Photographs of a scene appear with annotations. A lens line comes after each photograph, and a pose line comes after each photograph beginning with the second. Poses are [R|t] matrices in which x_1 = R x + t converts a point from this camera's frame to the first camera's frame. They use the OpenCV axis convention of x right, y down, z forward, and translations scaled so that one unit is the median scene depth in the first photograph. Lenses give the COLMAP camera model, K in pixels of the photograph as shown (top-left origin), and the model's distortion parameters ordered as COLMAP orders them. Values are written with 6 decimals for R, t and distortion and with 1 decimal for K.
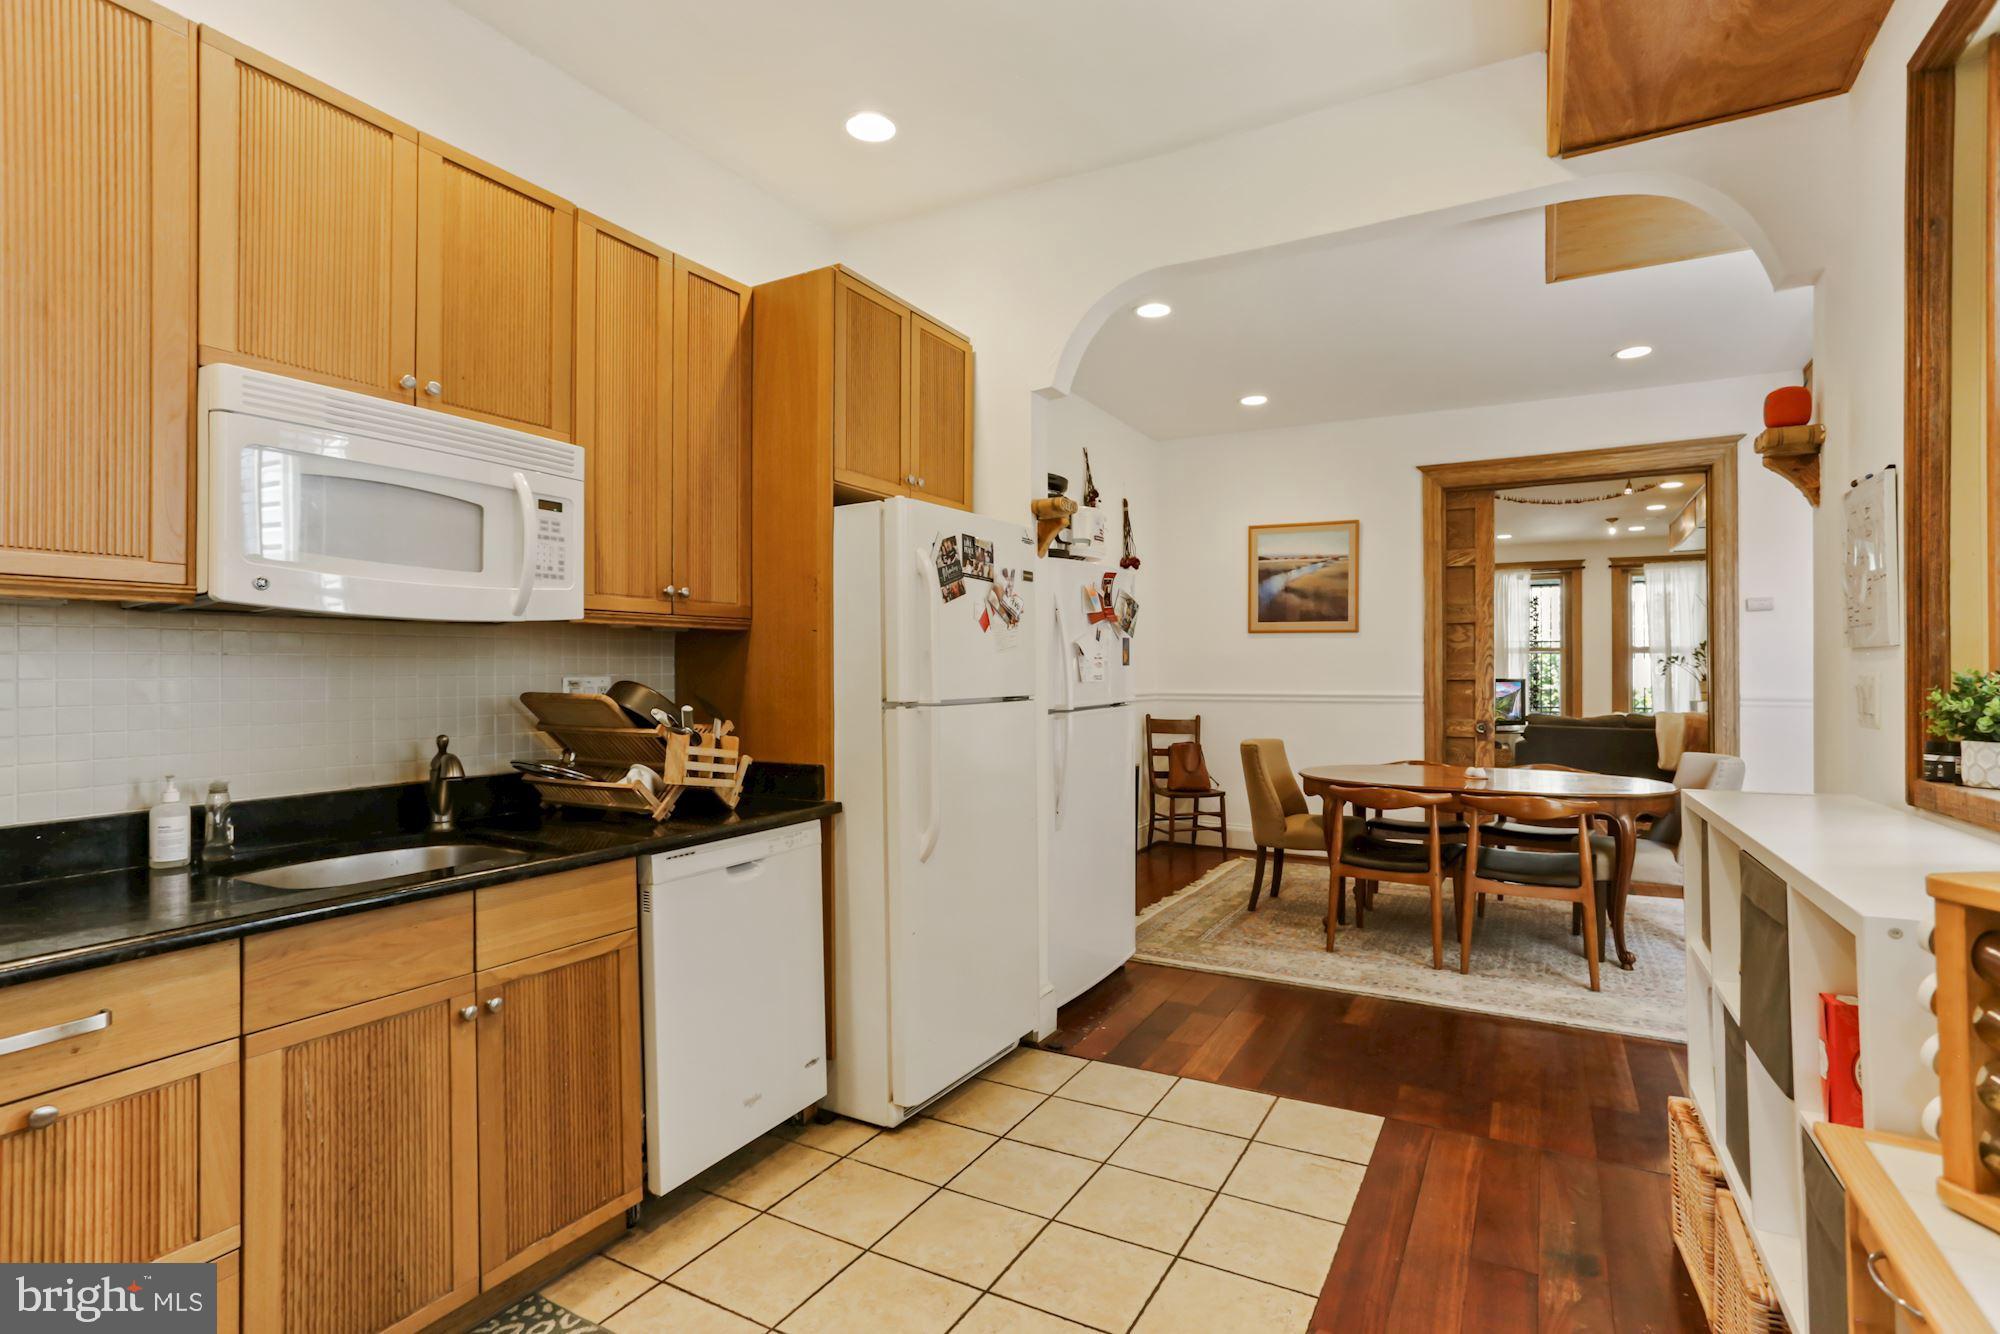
lens RADIAL K [[982.4, 0, 1000.2], [0, 982.4, 668.7], [0, 0, 1]] dist [0.001244, 0.000290]
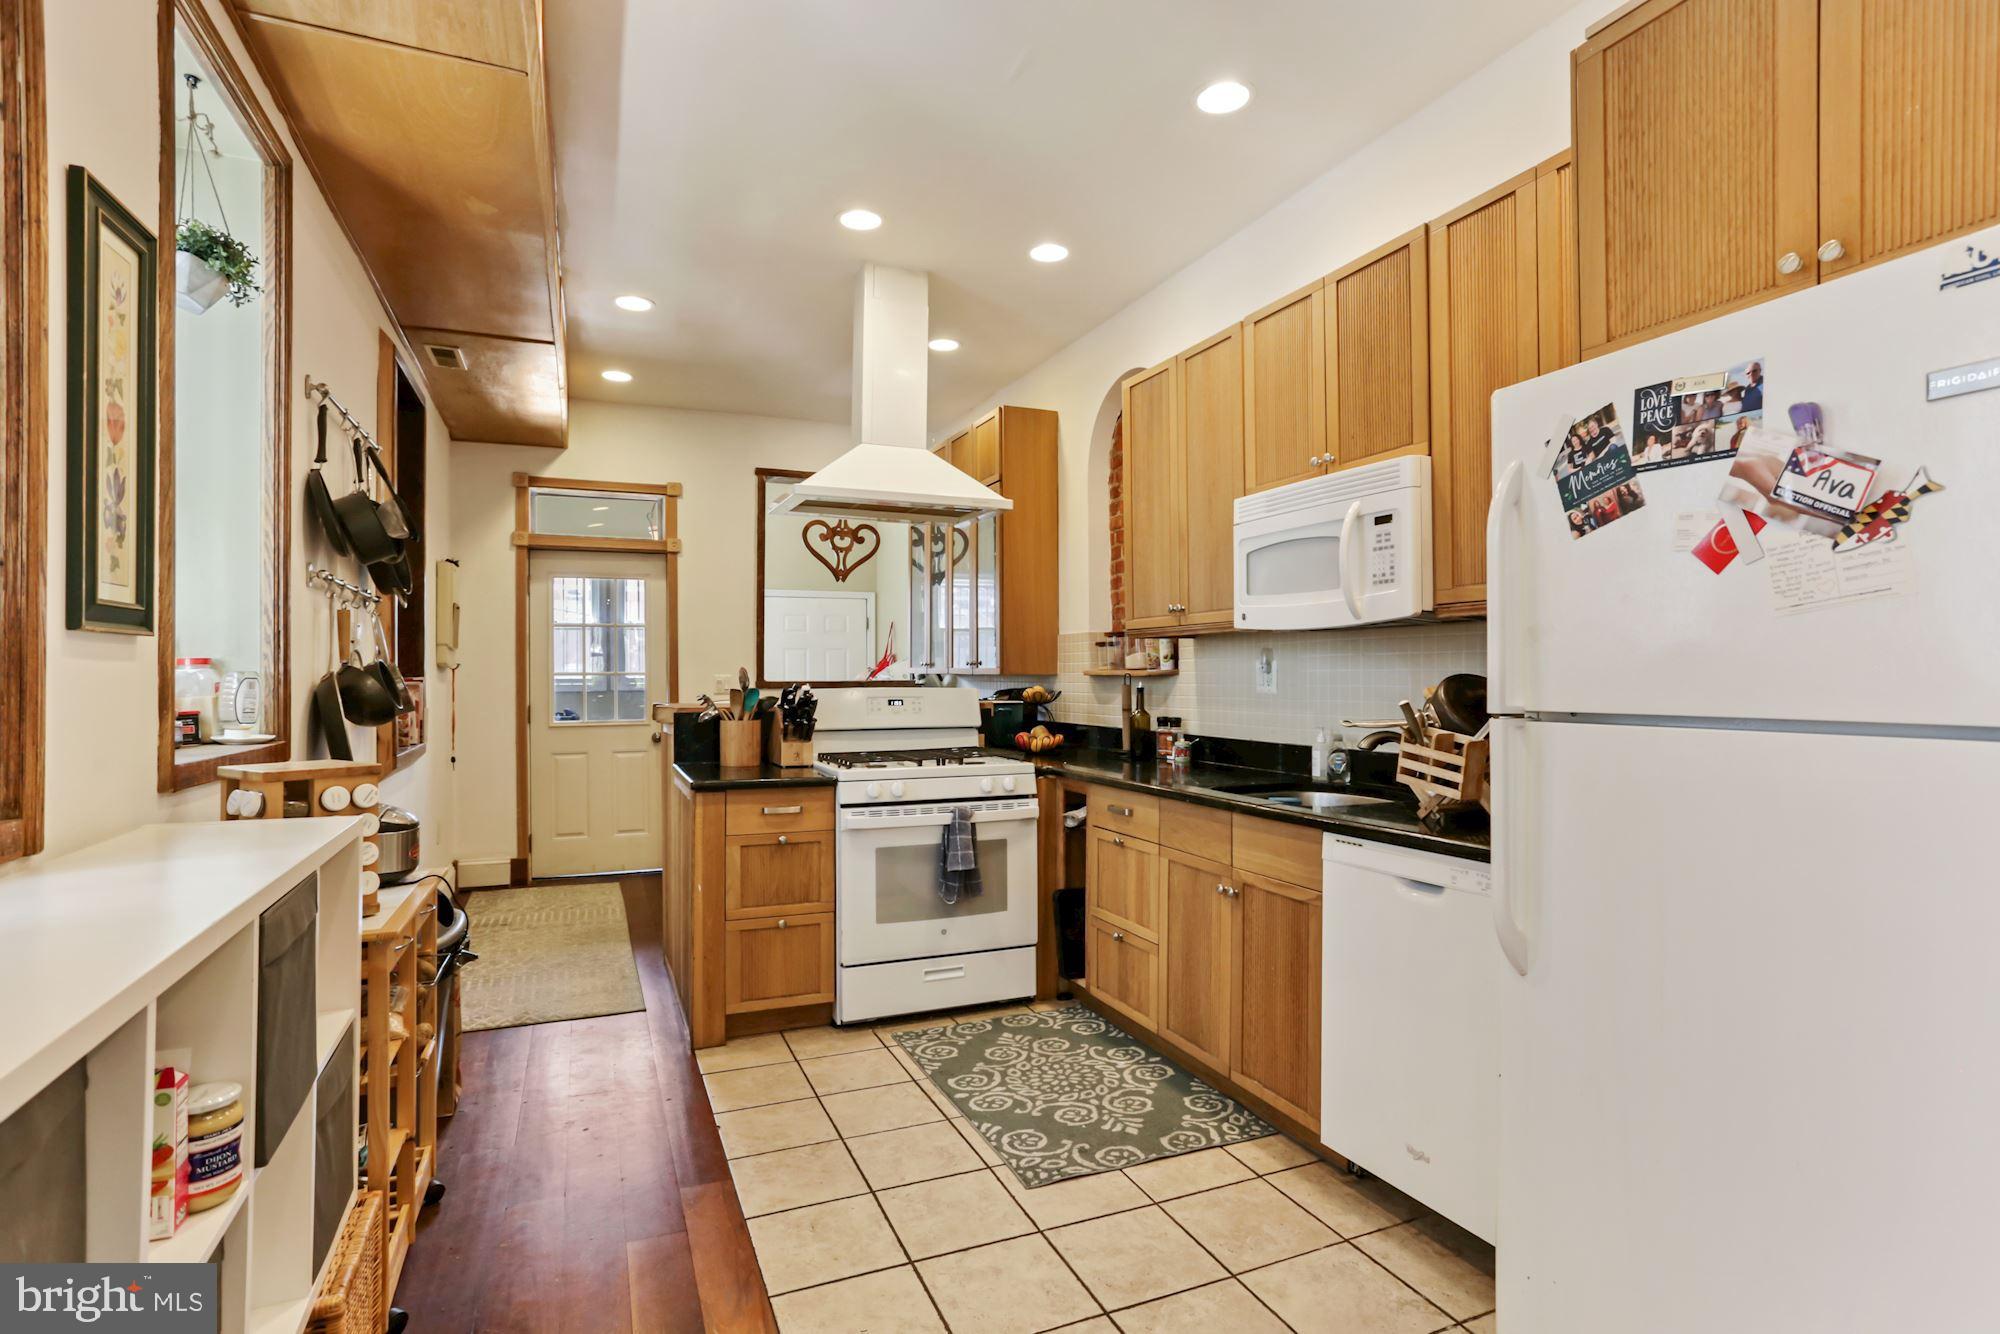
lens RADIAL K [[982.4, 0, 997.4], [0, 982.4, 669.1], [0, 0, 1]] dist [0.001244, 0.000290]
pose [[-0.606698, 0.003641, -0.794924, 0.580662], [0.009978, 0.999946, -0.003036, 0.005052], [0.794870, -0.009773, -0.606701, 1.075734]]
